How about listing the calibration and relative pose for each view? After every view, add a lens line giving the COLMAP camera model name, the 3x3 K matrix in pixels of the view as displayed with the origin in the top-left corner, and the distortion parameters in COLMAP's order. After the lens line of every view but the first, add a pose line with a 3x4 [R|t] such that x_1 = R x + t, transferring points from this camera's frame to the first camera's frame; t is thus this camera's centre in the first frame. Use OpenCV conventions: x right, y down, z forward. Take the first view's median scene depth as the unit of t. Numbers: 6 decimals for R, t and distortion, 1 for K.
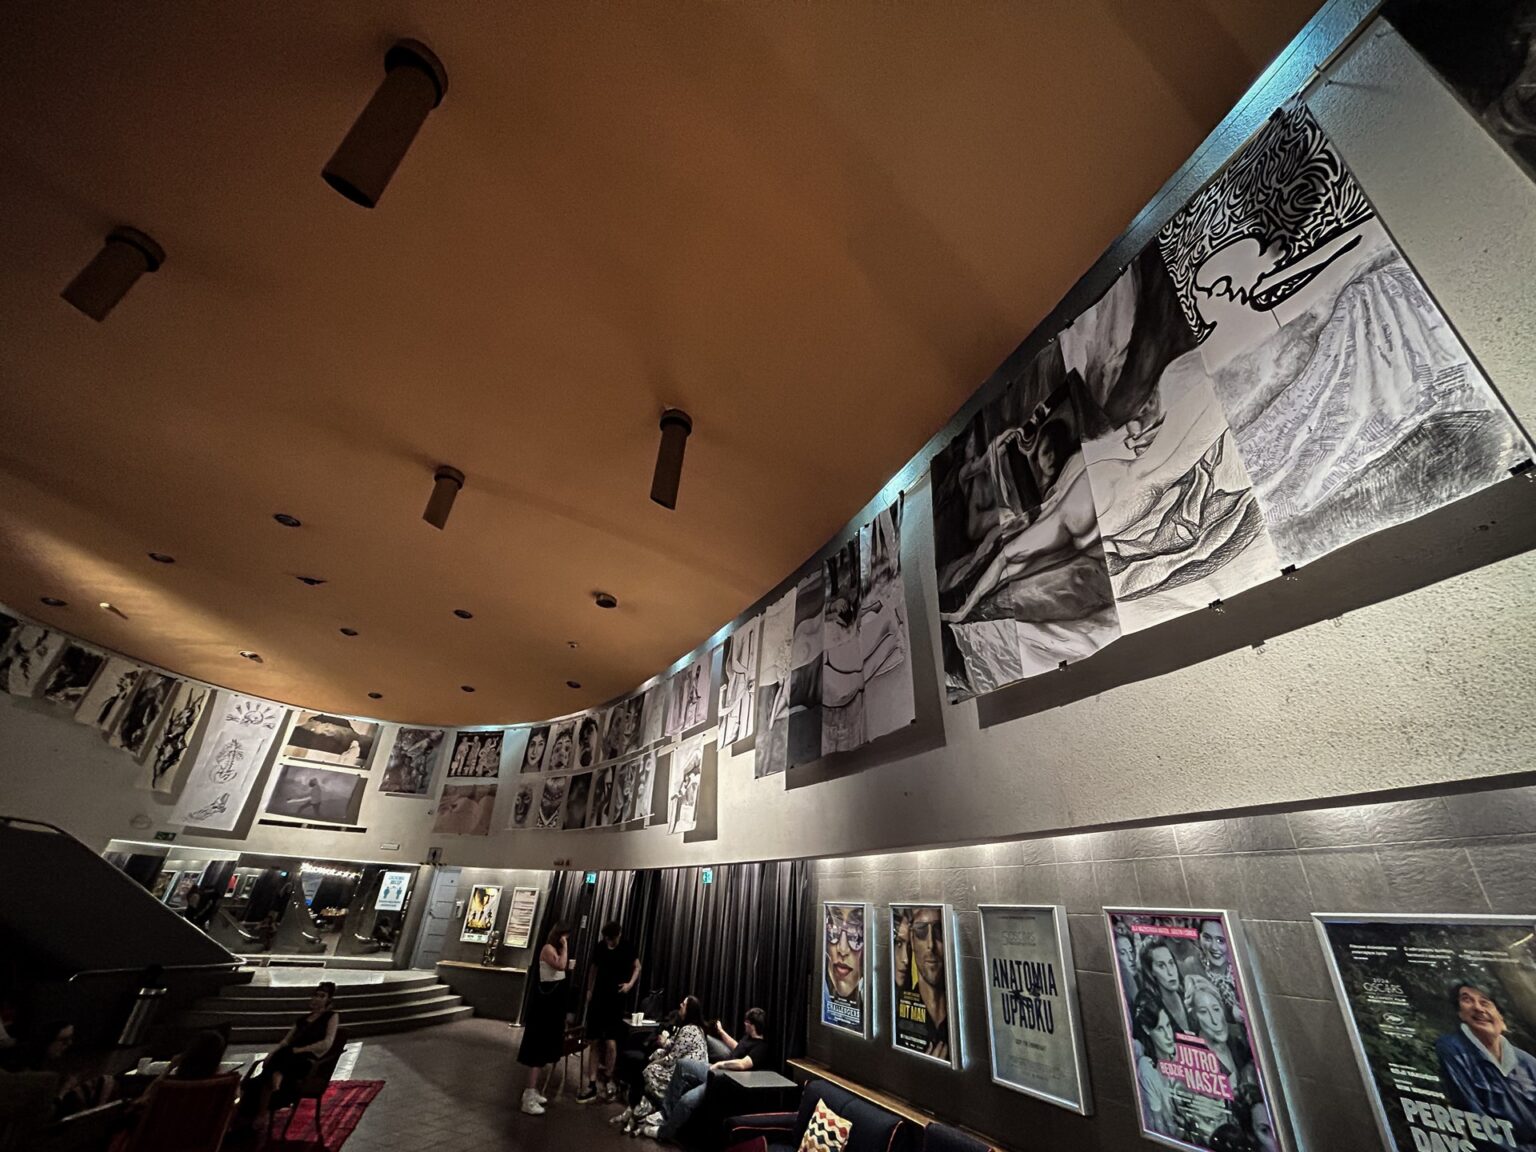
lens RADIAL K [[632.6, 0, 768.0], [0, 632.6, 576.0], [0, 0, 1]] dist [0.000549, 0.000159]
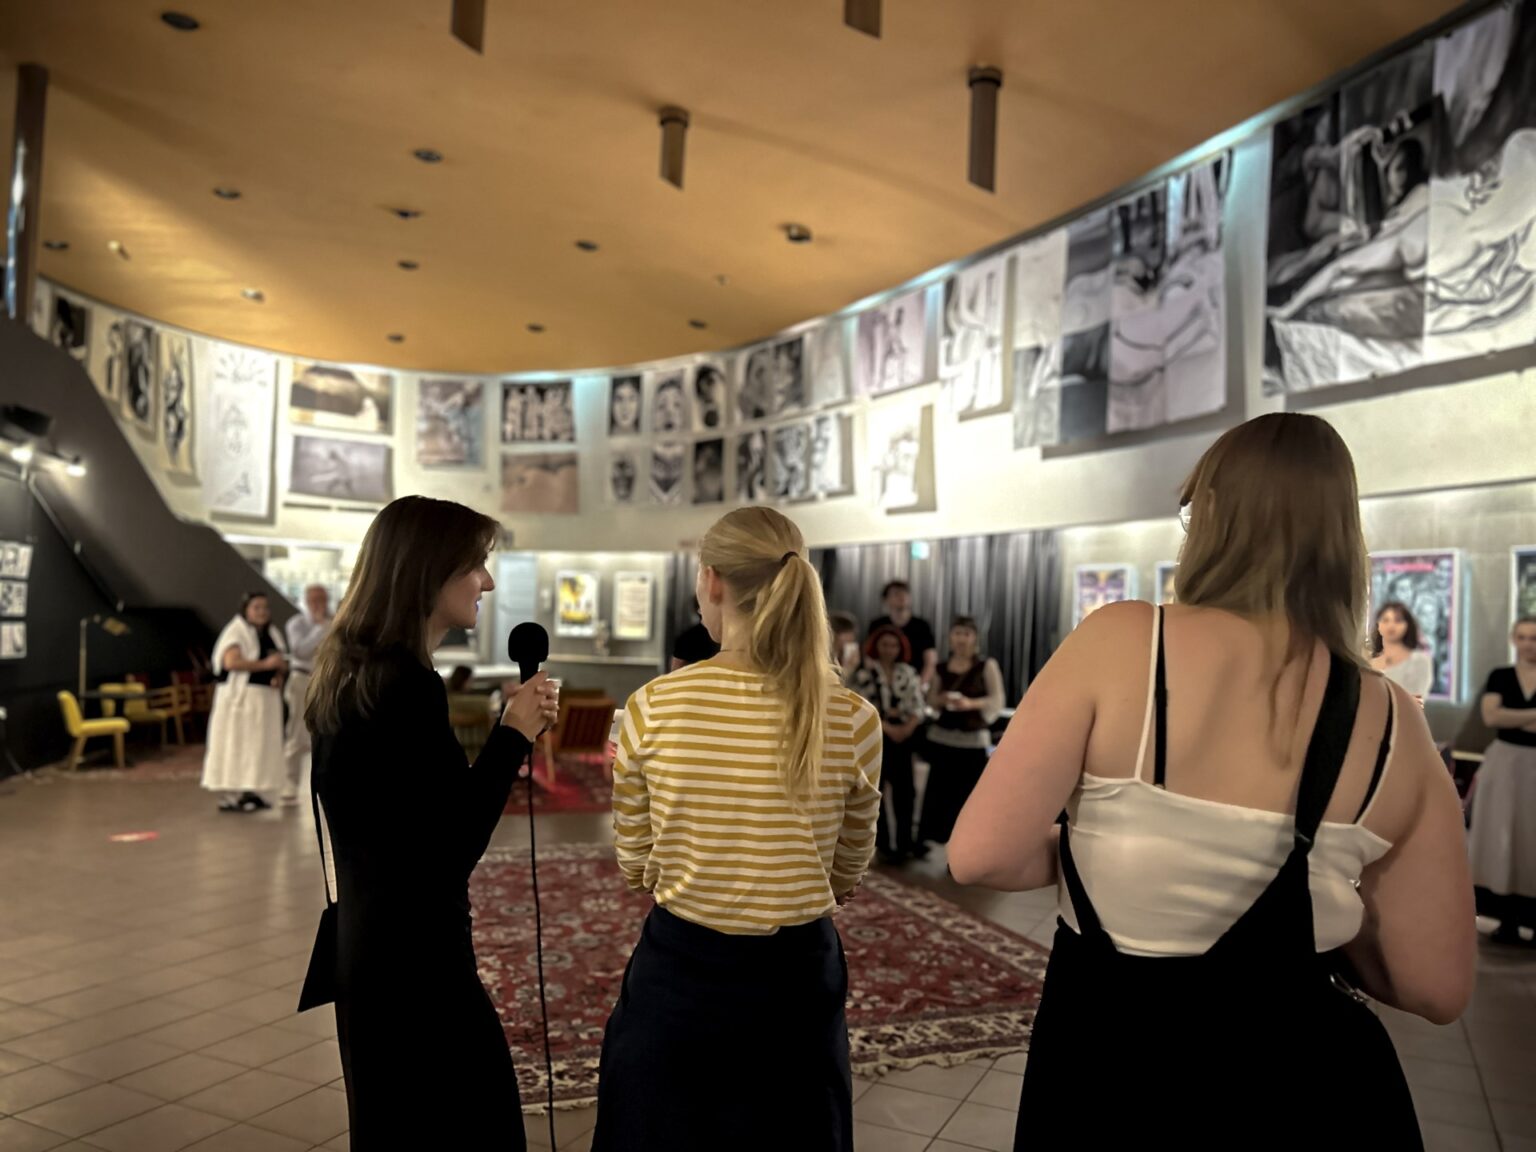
lens RADIAL K [[1172.4, 0, 773.2], [0, 1172.4, 597.7], [0, 0, 1]] dist [0.023017, -0.008675]
pose [[0.999549, -0.021408, -0.021037, -0.347156], [0.028595, 0.892191, 0.450753, -0.282394], [0.009120, -0.451151, 0.892401, -0.658127]]
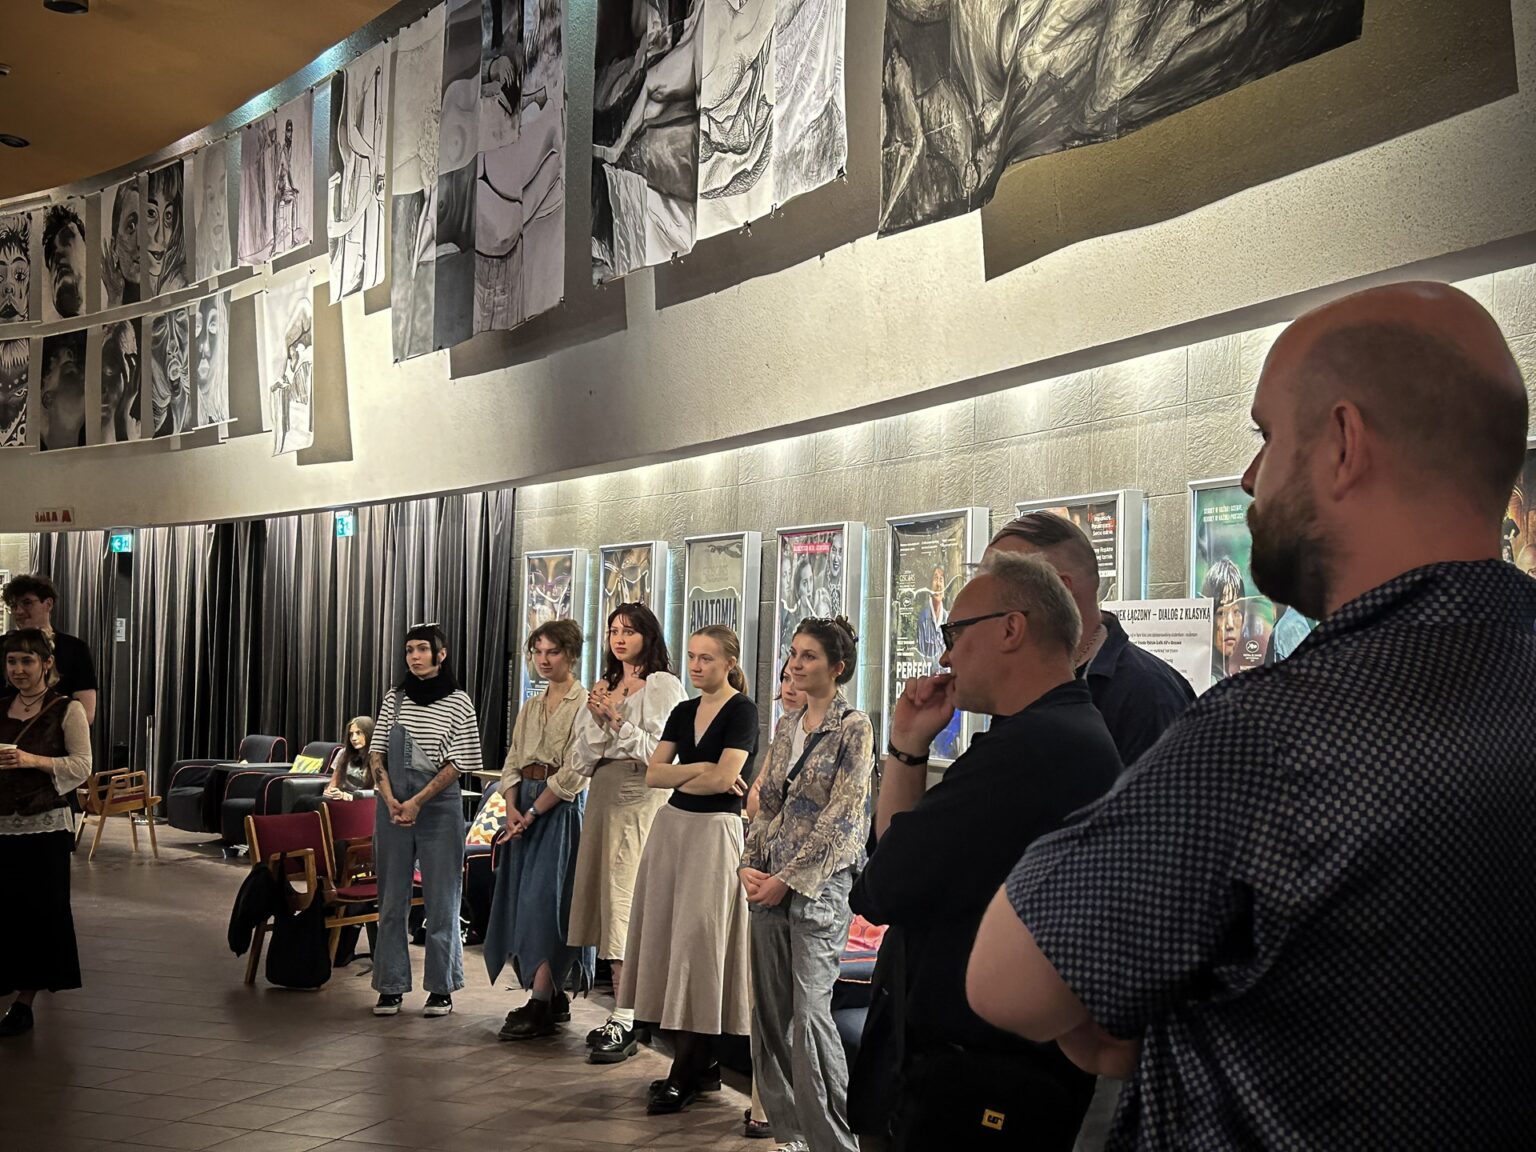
lens RADIAL K [[2107.8, 0, 768.0], [0, 2107.8, 576.0], [0, 0, 1]] dist [0.130977, -0.018371]
pose [[0.998309, -0.035233, 0.046229, 0.228051], [0.011294, 0.897761, 0.440338, -0.352573], [-0.057017, -0.439071, 0.896641, -0.836525]]
